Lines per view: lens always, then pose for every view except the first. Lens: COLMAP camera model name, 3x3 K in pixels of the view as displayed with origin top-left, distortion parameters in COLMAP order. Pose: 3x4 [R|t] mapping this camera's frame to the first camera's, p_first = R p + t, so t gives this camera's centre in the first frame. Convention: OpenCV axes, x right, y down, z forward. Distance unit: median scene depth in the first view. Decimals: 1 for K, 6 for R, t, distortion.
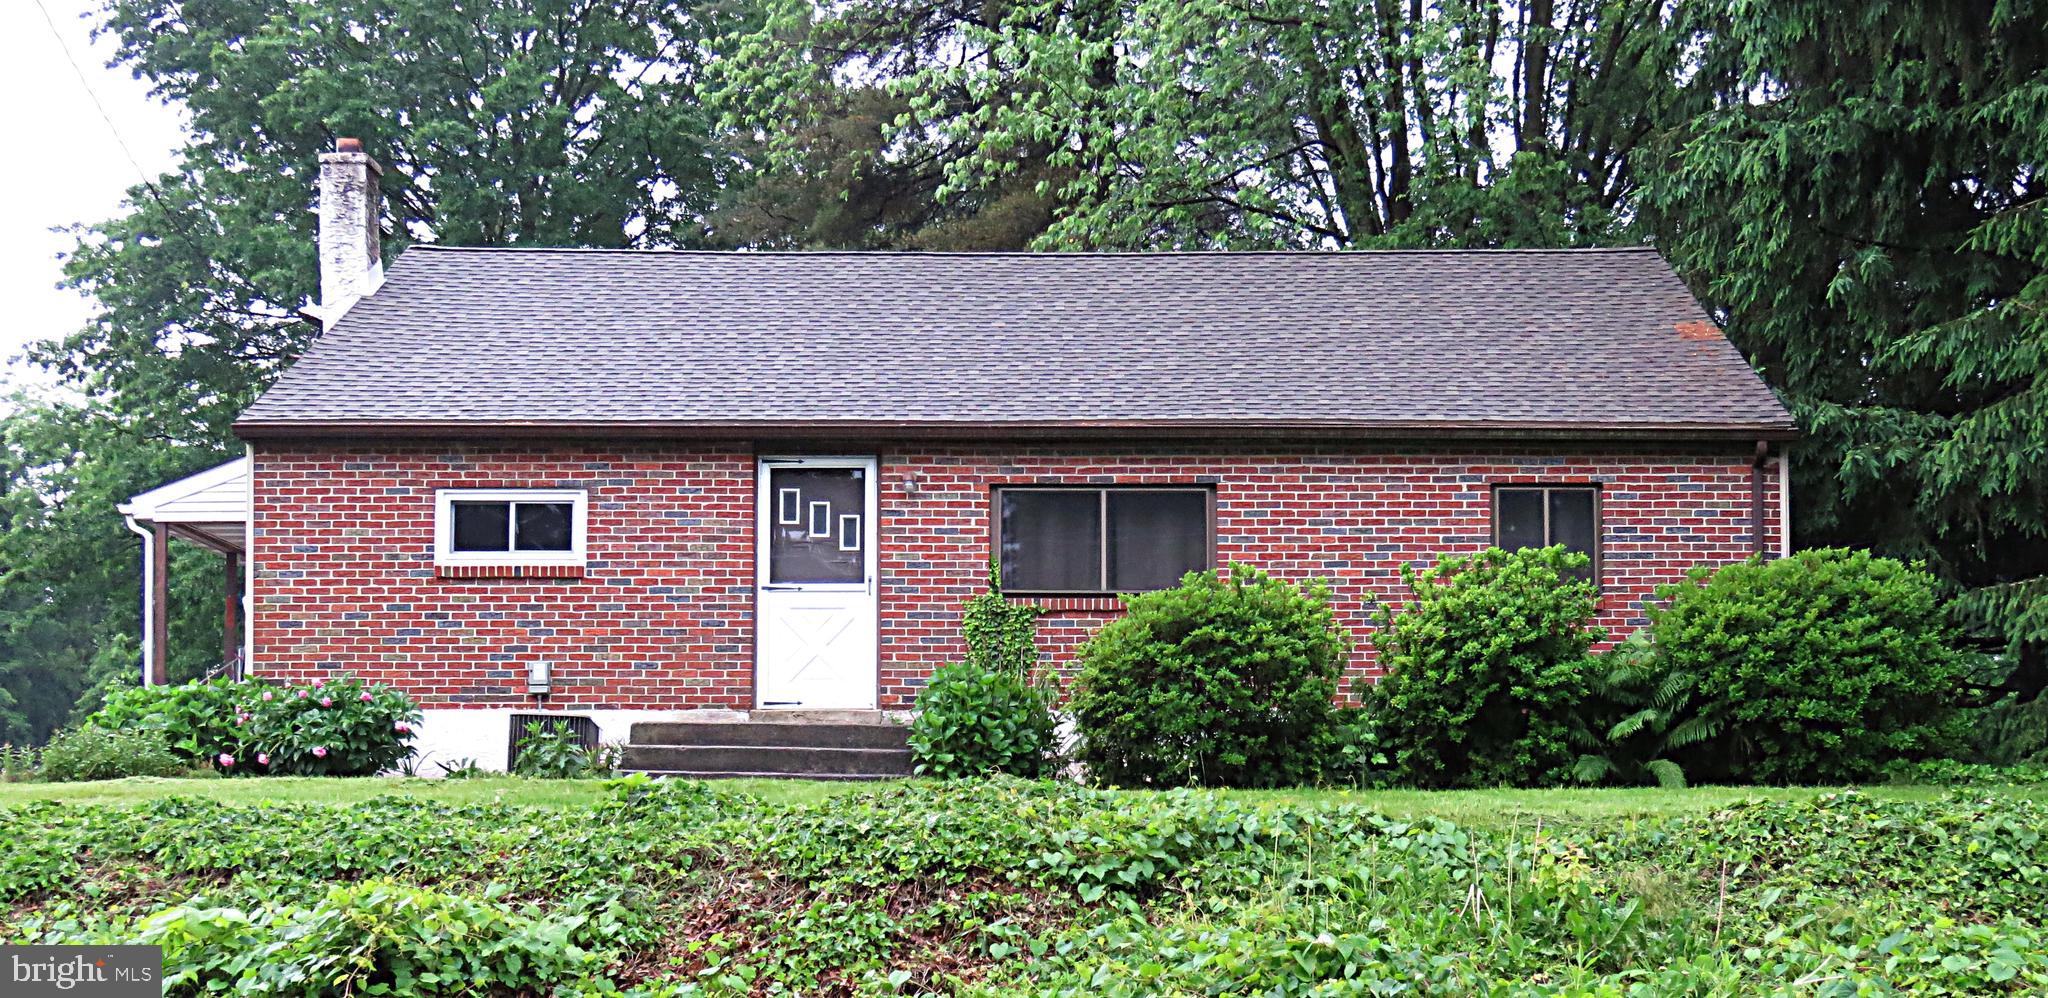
lens RADIAL K [[2377.8, 0, 1043.3], [0, 2377.8, 652.6], [0, 0, 1]] dist [-0.018641, 0.000000]
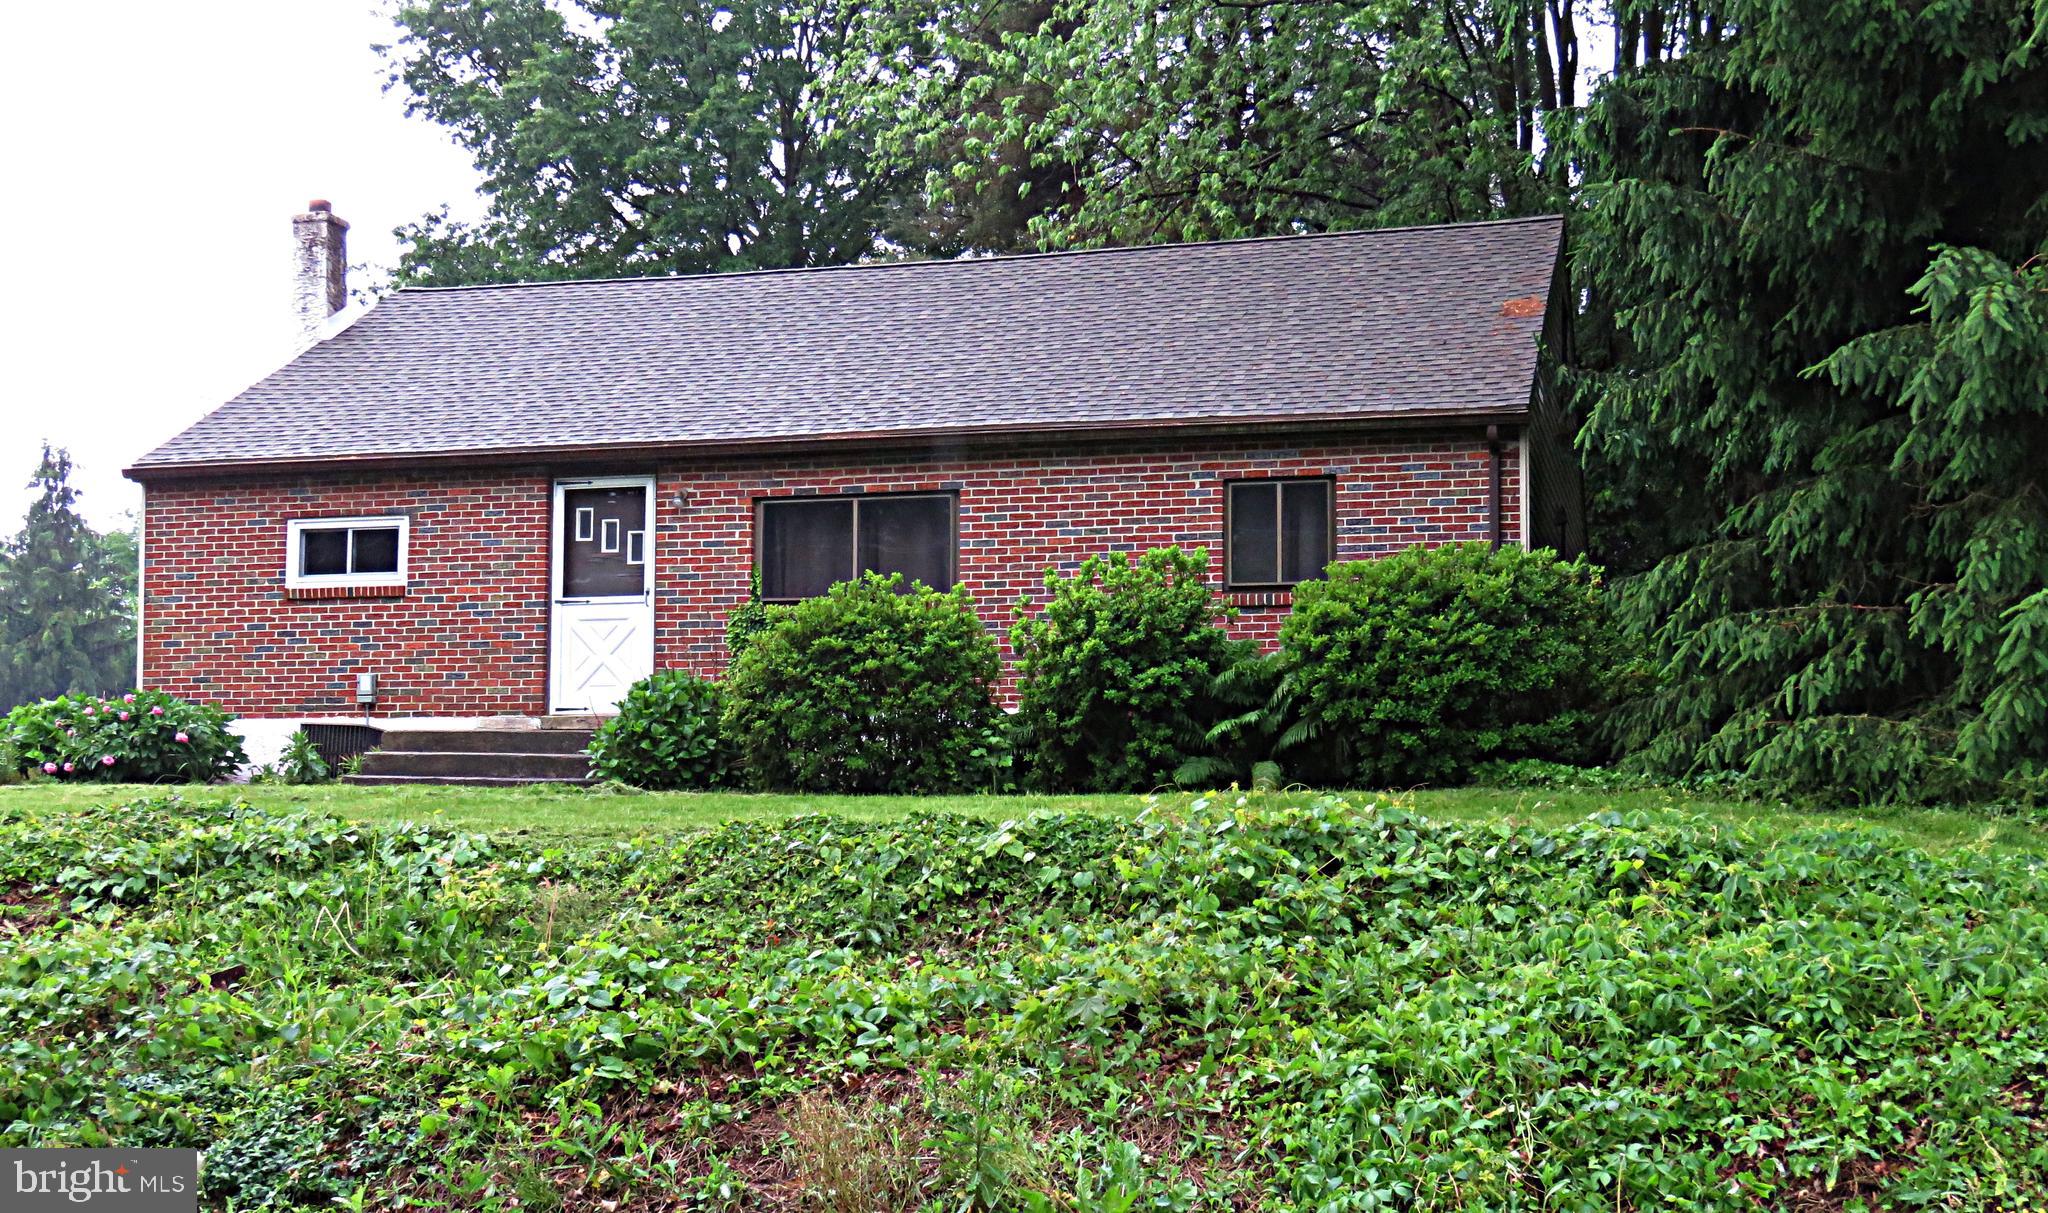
lens RADIAL K [[2424.8, 0, 1020.6], [0, 2424.8, 604.7], [0, 0, 1]] dist [-0.032223, 0.000000]
pose [[0.963864, -0.023050, -0.265395, 0.374630], [0.021163, 0.999726, -0.009966, -0.010550], [0.265552, 0.003989, 0.964088, 0.001279]]
